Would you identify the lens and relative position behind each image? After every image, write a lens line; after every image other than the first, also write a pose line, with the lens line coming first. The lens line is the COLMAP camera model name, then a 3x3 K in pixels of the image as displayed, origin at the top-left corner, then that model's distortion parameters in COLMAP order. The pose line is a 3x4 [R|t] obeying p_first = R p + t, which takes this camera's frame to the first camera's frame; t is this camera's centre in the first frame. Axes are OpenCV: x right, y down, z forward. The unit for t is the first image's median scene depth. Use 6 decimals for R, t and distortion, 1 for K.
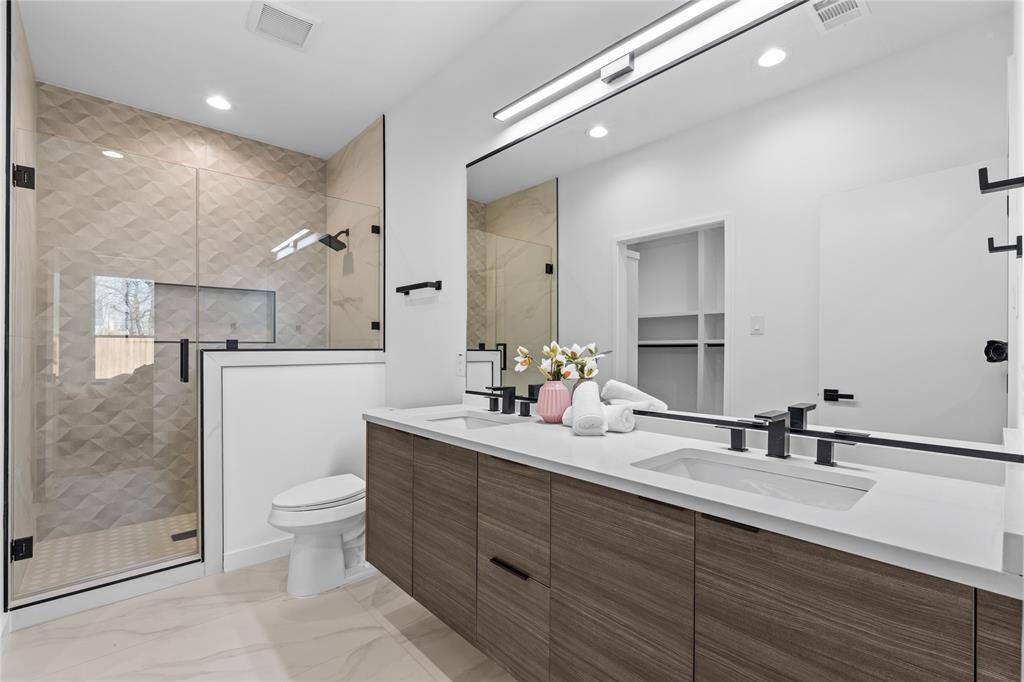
lens RADIAL K [[453.0, 0, 517.3], [0, 453.0, 349.5], [0, 0, 1]] dist [-0.007420, 0.001465]
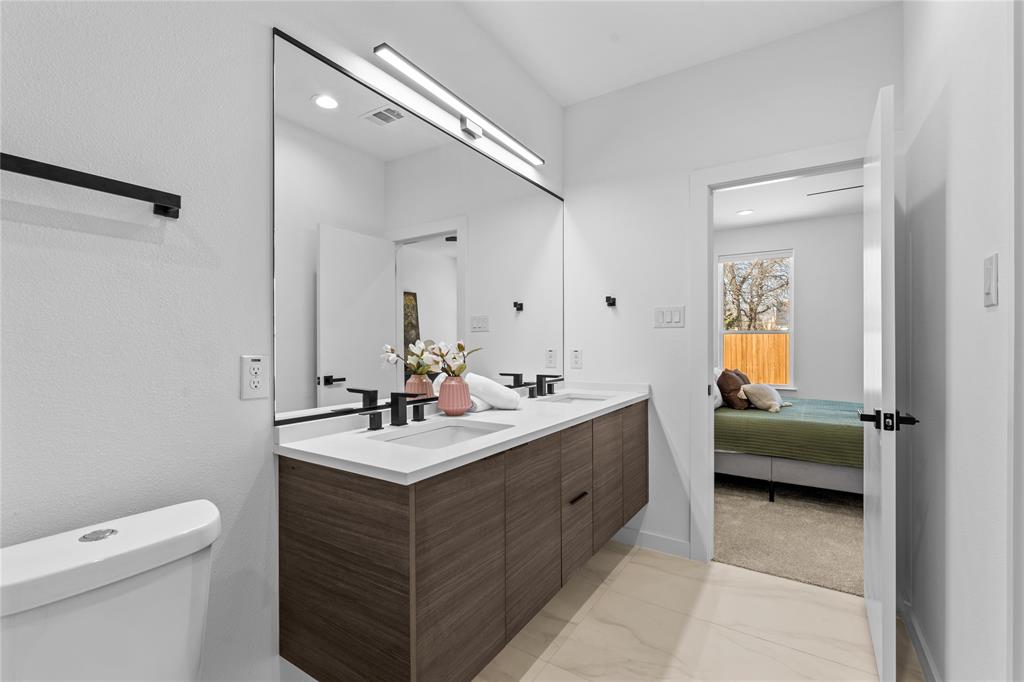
lens RADIAL K [[453.0, 0, 516.5], [0, 453.0, 338.4], [0, 0, 1]] dist [-0.007420, 0.001465]
pose [[-0.260652, 0.005053, 0.965420, -1.301412], [-0.000649, 0.999985, -0.005410, -0.019297], [-0.965433, -0.002036, -0.260645, 1.492951]]
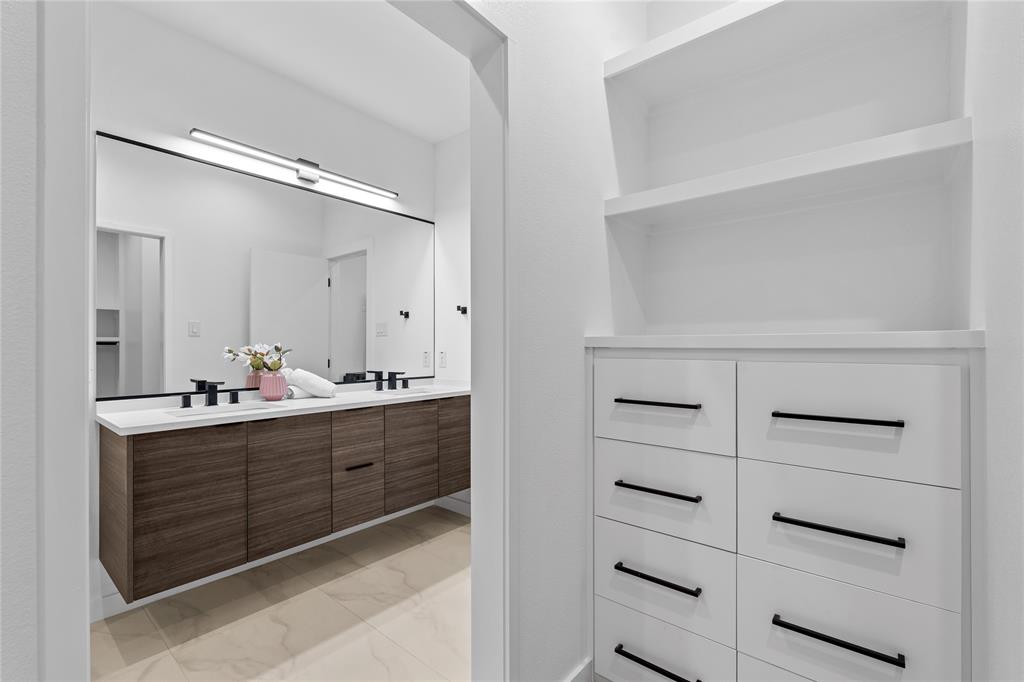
lens RADIAL K [[453.0, 0, 515.5], [0, 453.0, 339.2], [0, 0, 1]] dist [-0.007420, 0.001465]
pose [[-0.146137, 0.011038, 0.989203, -1.849082], [-0.000228, 0.999937, -0.011191, -0.016273], [-0.989264, -0.001861, -0.146125, 0.607590]]
